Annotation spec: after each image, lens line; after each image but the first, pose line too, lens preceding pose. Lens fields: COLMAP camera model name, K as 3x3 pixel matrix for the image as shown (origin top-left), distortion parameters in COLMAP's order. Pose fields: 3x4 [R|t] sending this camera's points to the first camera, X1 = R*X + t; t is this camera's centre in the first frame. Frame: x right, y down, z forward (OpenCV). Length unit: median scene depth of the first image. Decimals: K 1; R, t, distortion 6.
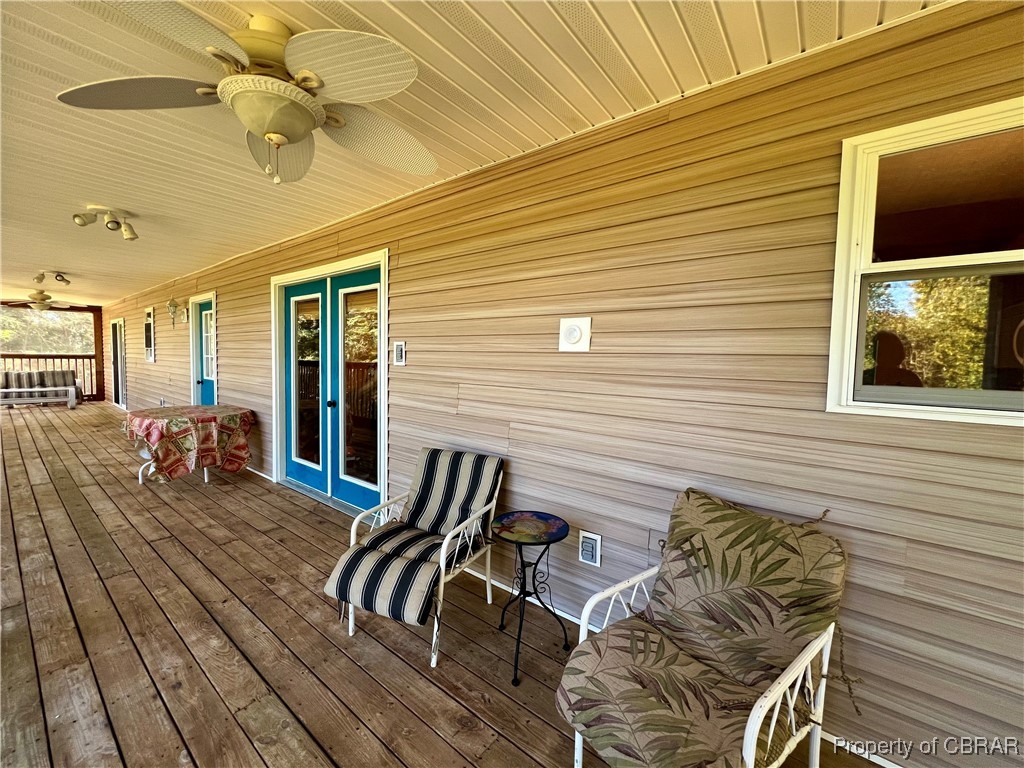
lens RADIAL K [[409.8, 0, 513.3], [0, 409.8, 381.0], [0, 0, 1]] dist [-0.002898, 0.000559]
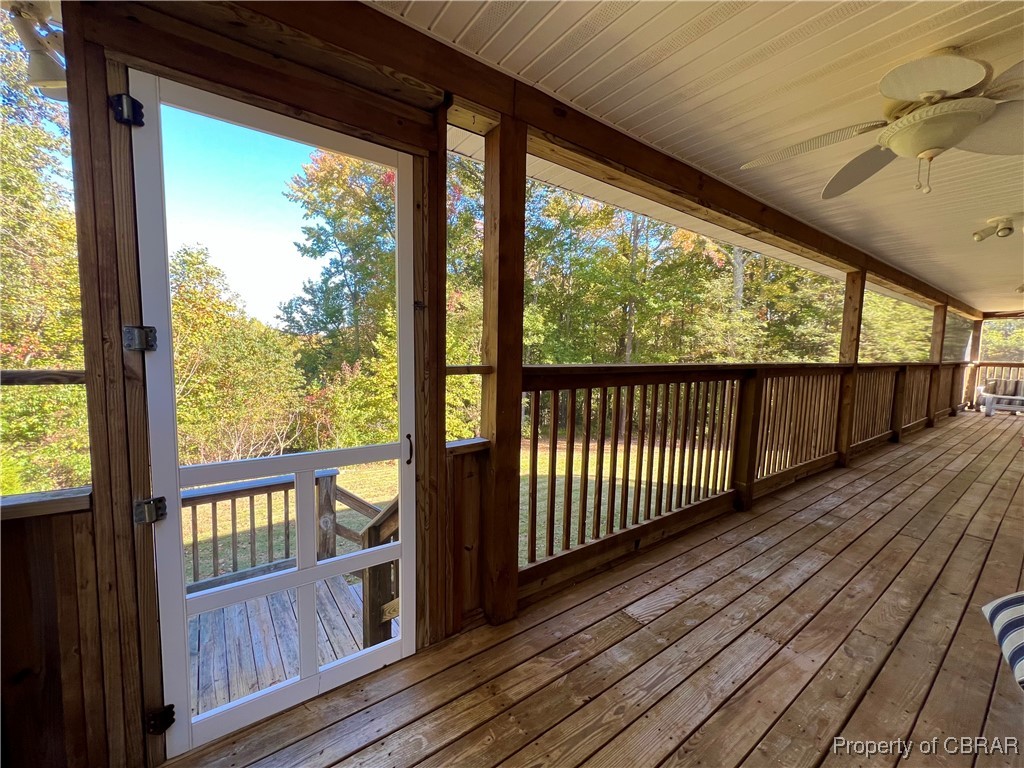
lens RADIAL K [[409.8, 0, 510.6], [0, 409.8, 385.9], [0, 0, 1]] dist [-0.002898, 0.000559]
pose [[-0.277161, 0.060581, -0.958912, 0.604124], [-0.080491, 0.993038, 0.086002, 0.028366], [0.957446, 0.101020, -0.270355, 0.184330]]
